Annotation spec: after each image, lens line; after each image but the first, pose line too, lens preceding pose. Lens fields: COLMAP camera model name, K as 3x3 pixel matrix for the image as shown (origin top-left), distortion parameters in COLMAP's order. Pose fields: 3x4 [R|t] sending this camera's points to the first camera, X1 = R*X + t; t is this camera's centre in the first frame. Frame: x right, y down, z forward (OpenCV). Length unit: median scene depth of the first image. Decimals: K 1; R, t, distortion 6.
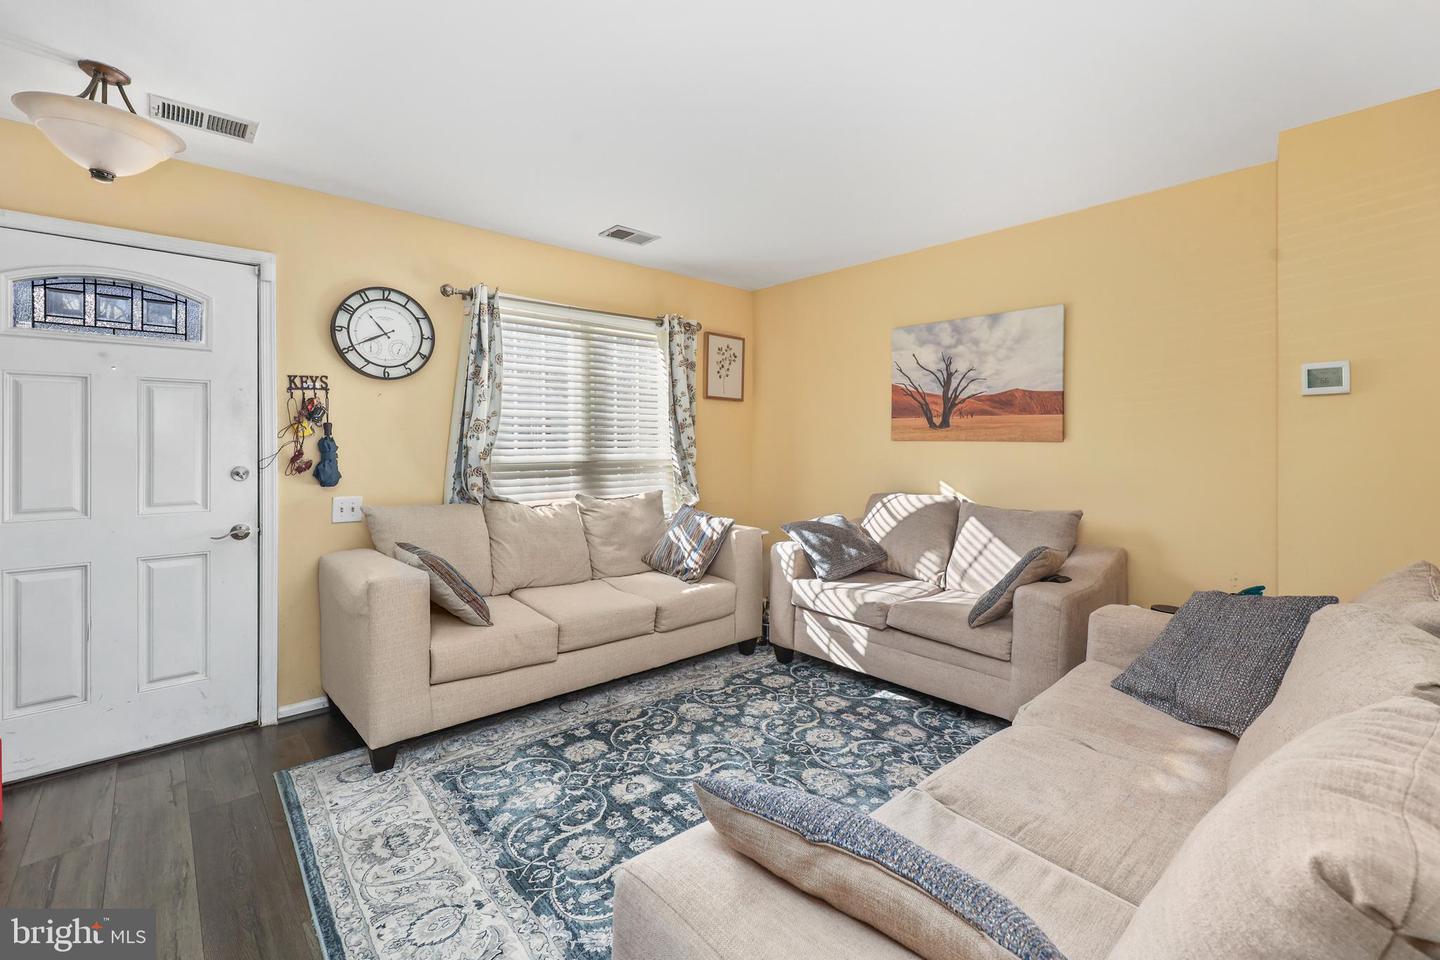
lens RADIAL K [[636.3, 0, 734.2], [0, 636.3, 446.4], [0, 0, 1]] dist [0.001569, 0.000146]
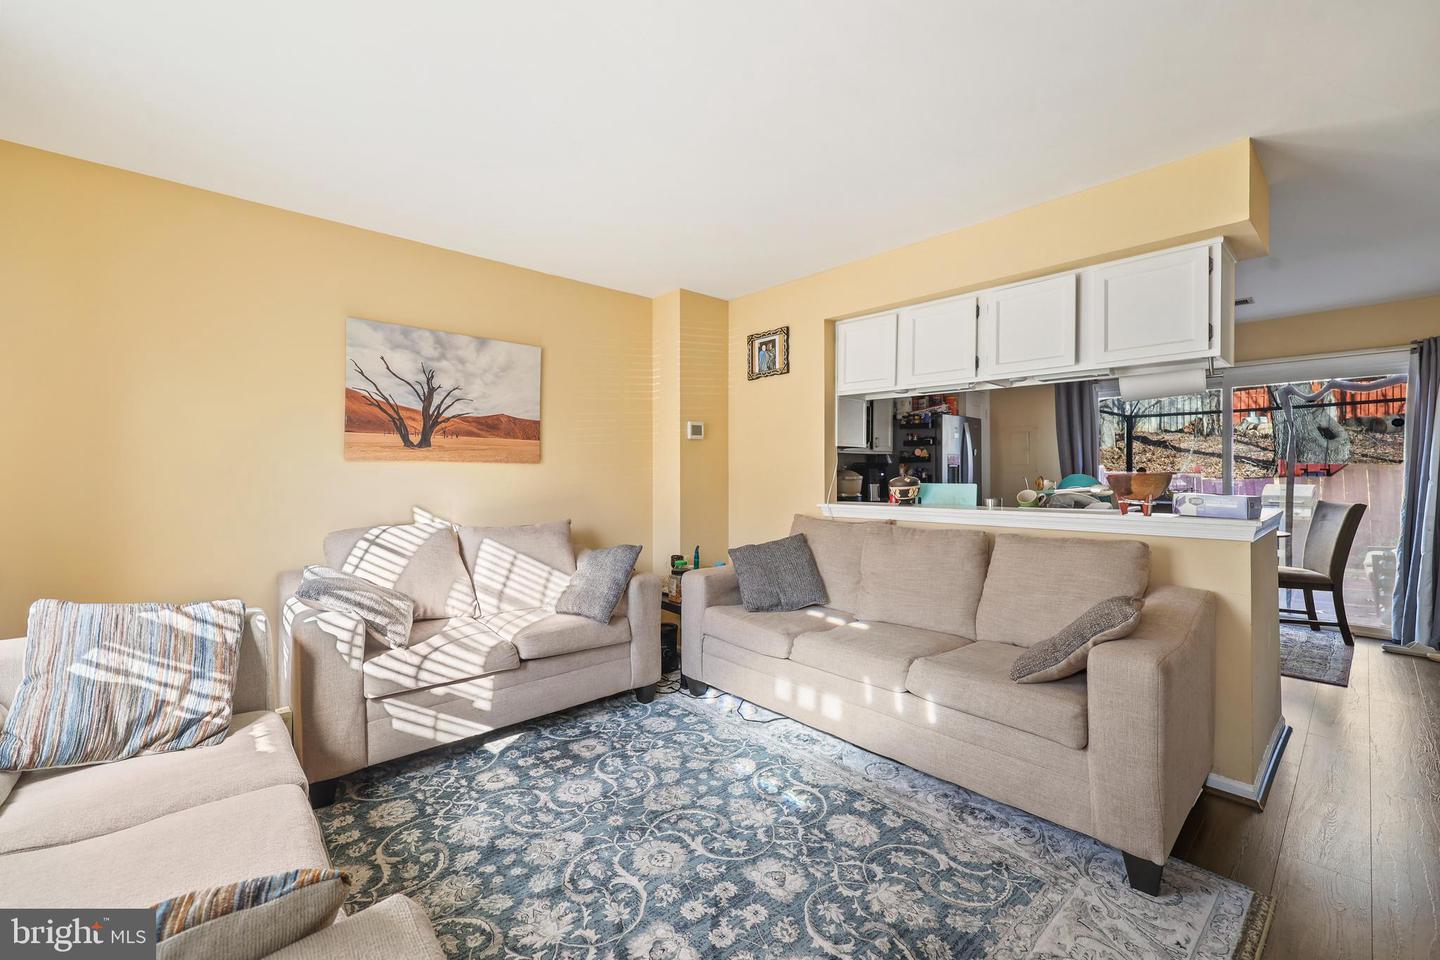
lens RADIAL K [[586.1, 0, 722.7], [0, 586.1, 469.3], [0, 0, 1]] dist [-0.000670, -0.000438]
pose [[0.001497, 0.004164, 0.999990, -0.559955], [0.007099, 0.999966, -0.004174, 0.009351], [-0.999974, 0.007105, 0.001468, 0.652512]]
